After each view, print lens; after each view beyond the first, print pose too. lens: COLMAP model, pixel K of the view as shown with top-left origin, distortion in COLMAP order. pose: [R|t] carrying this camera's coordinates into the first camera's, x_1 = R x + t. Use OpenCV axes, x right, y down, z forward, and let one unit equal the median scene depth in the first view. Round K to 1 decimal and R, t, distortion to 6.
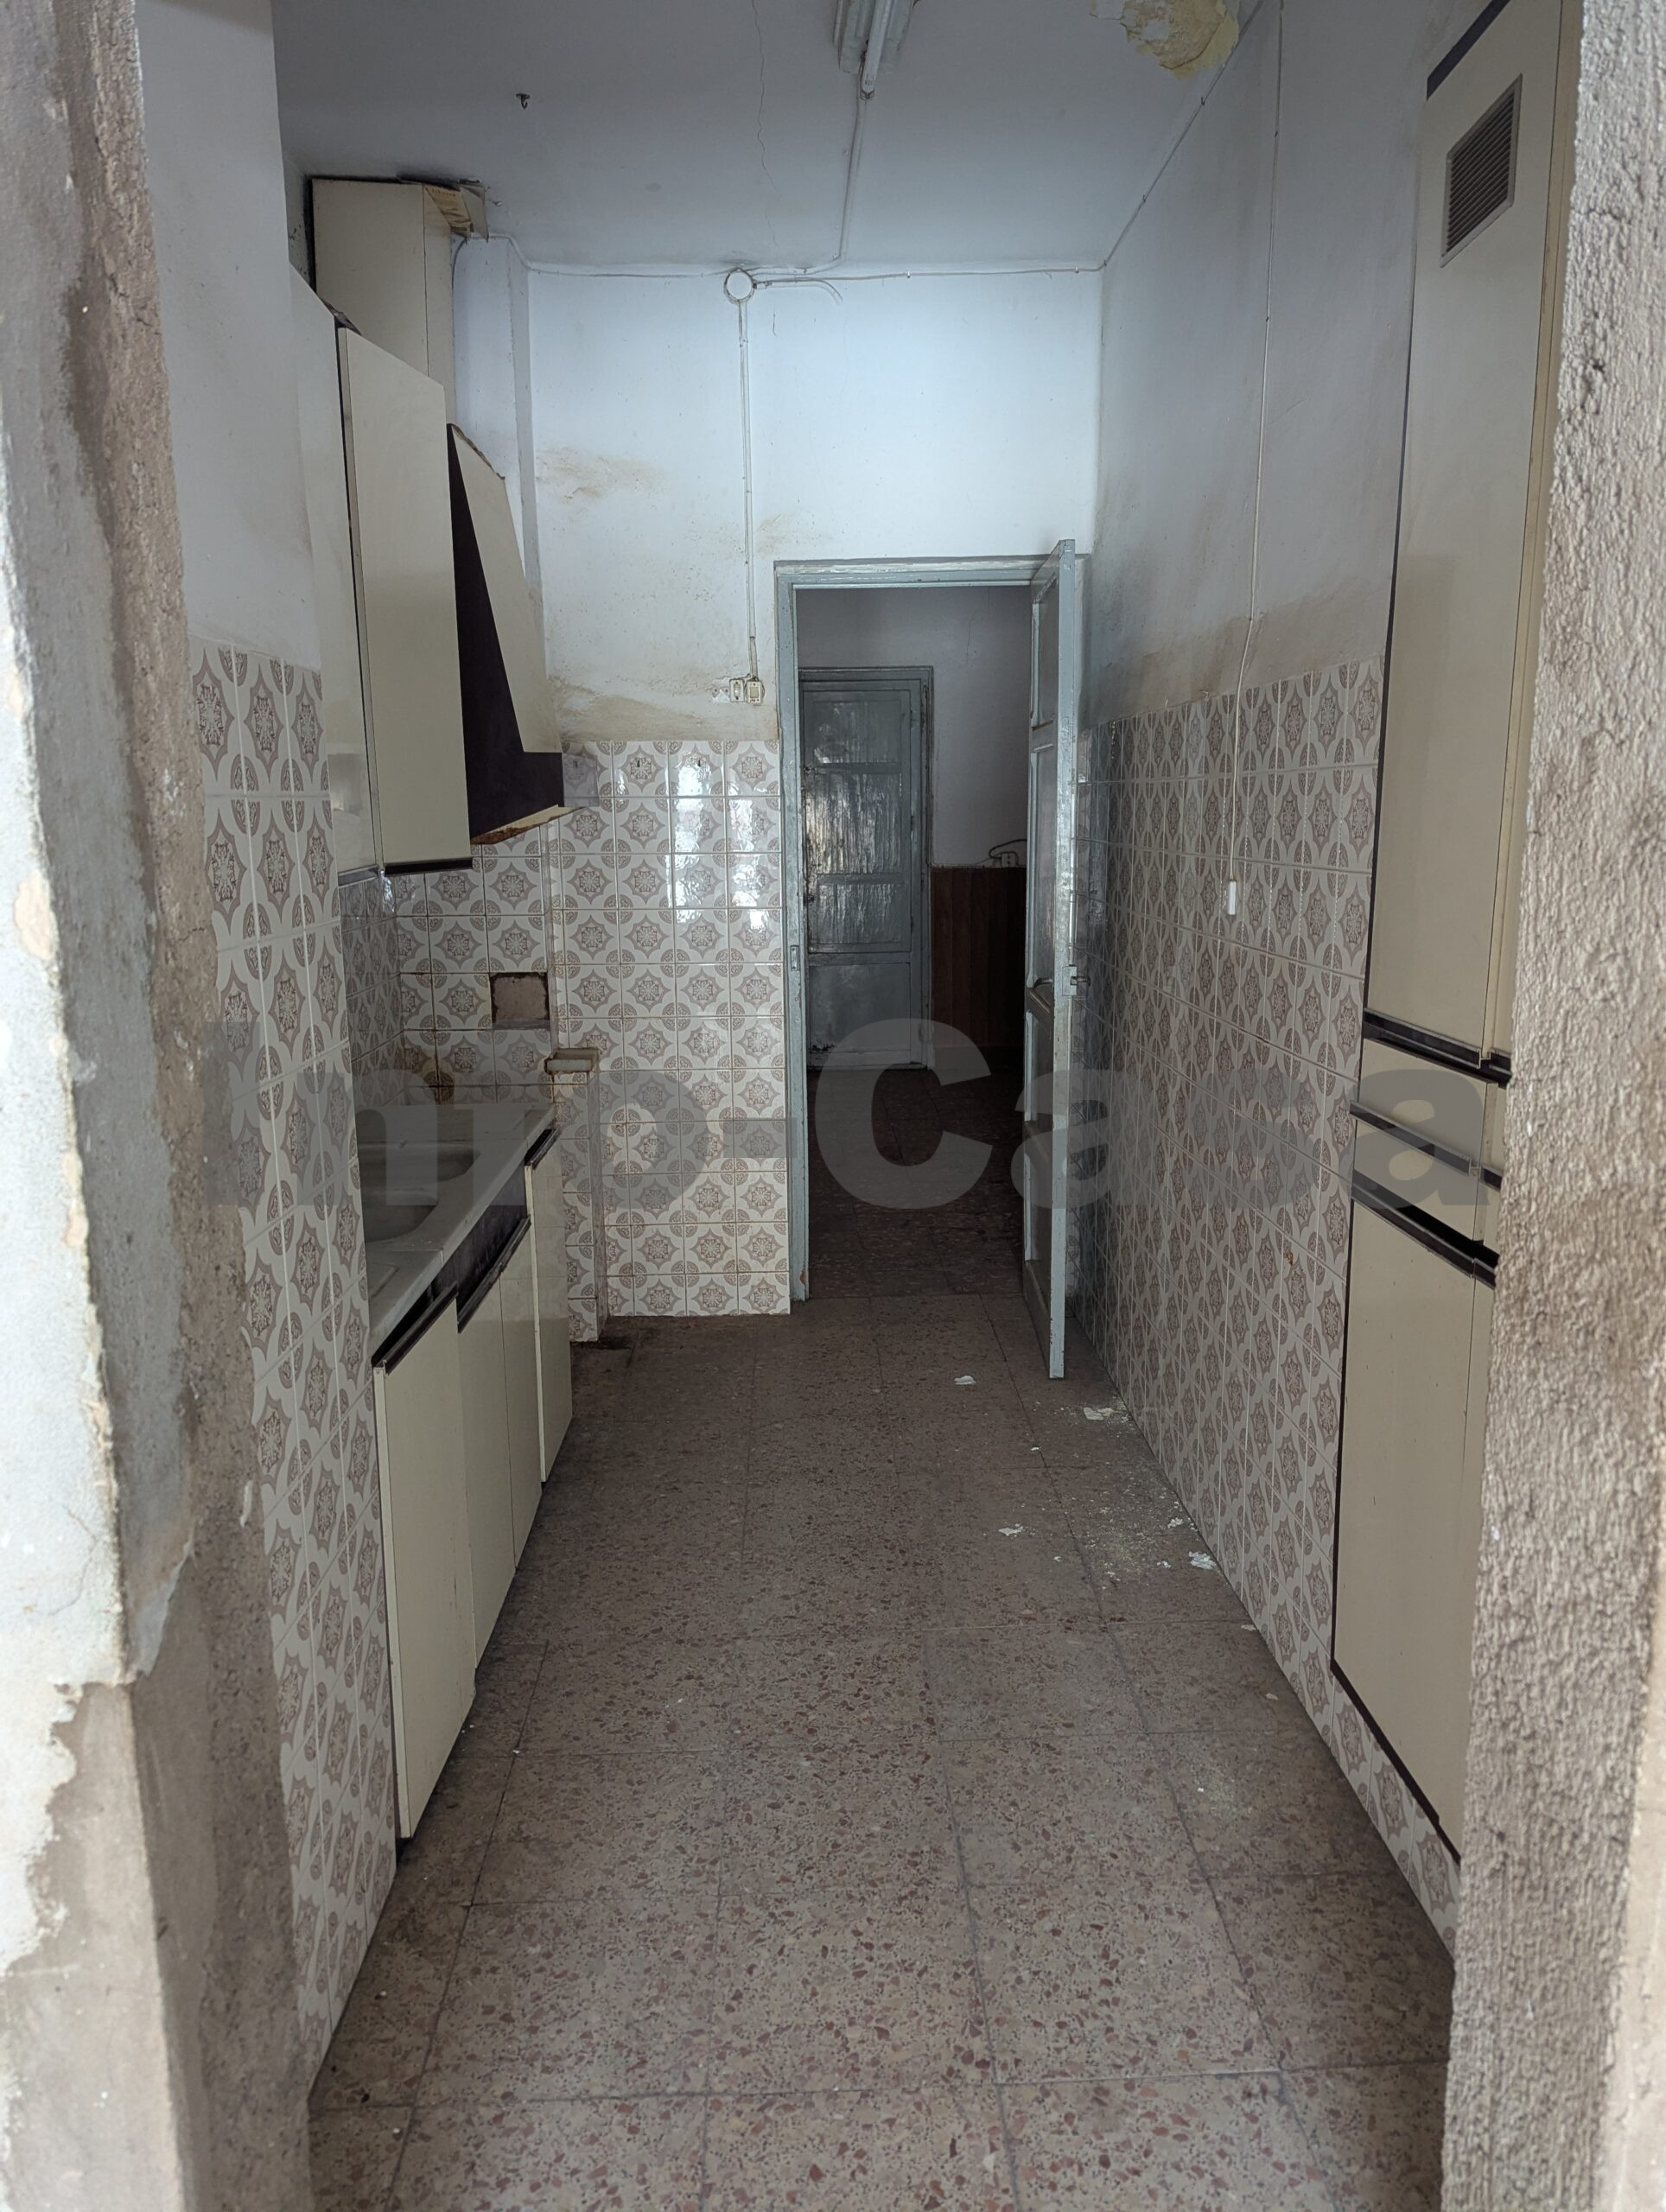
lens RADIAL K [[1550.3, 0, 833.1], [0, 1550.3, 1113.4], [0, 0, 1]] dist [0.053941, -0.038965]
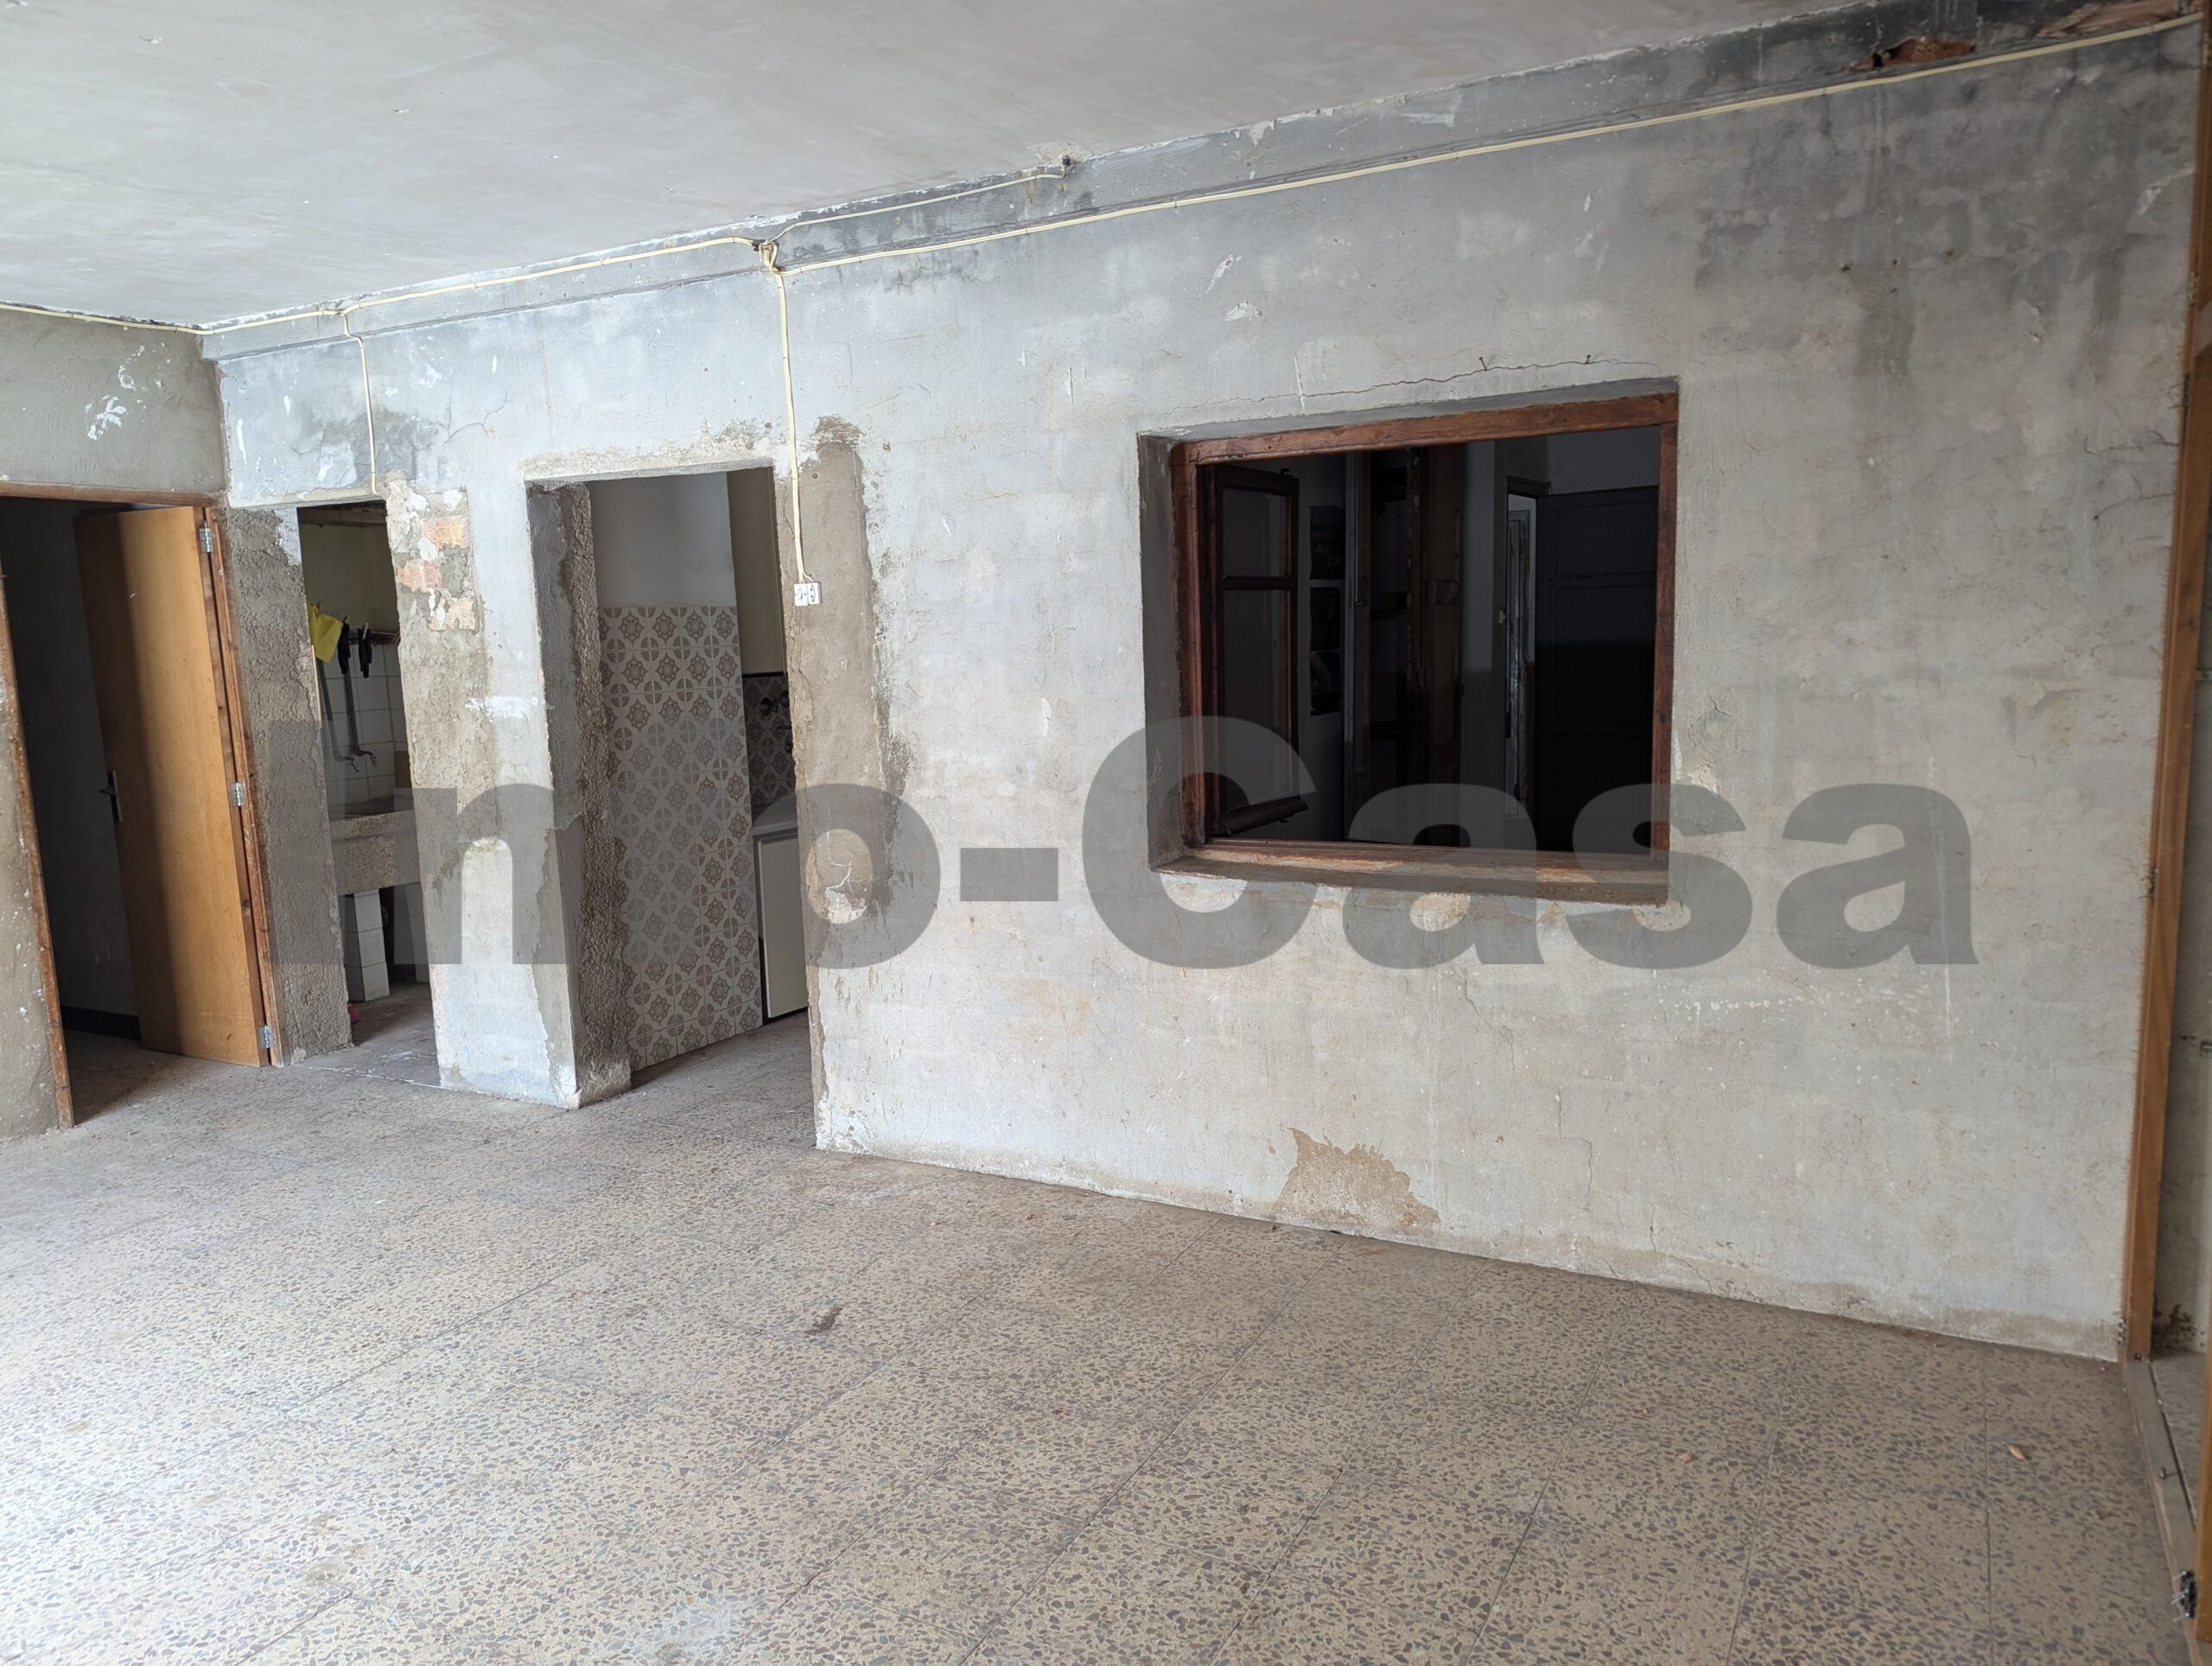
lens RADIAL K [[1550.3, 0, 1097.9], [0, 1550.3, 835.0], [0, 0, 1]] dist [0.053941, -0.038965]
pose [[0.868560, 0.050501, -0.493004, 3.513775], [-0.067767, 0.997553, -0.017205, 0.344544], [0.490929, 0.048353, 0.869857, -2.490472]]
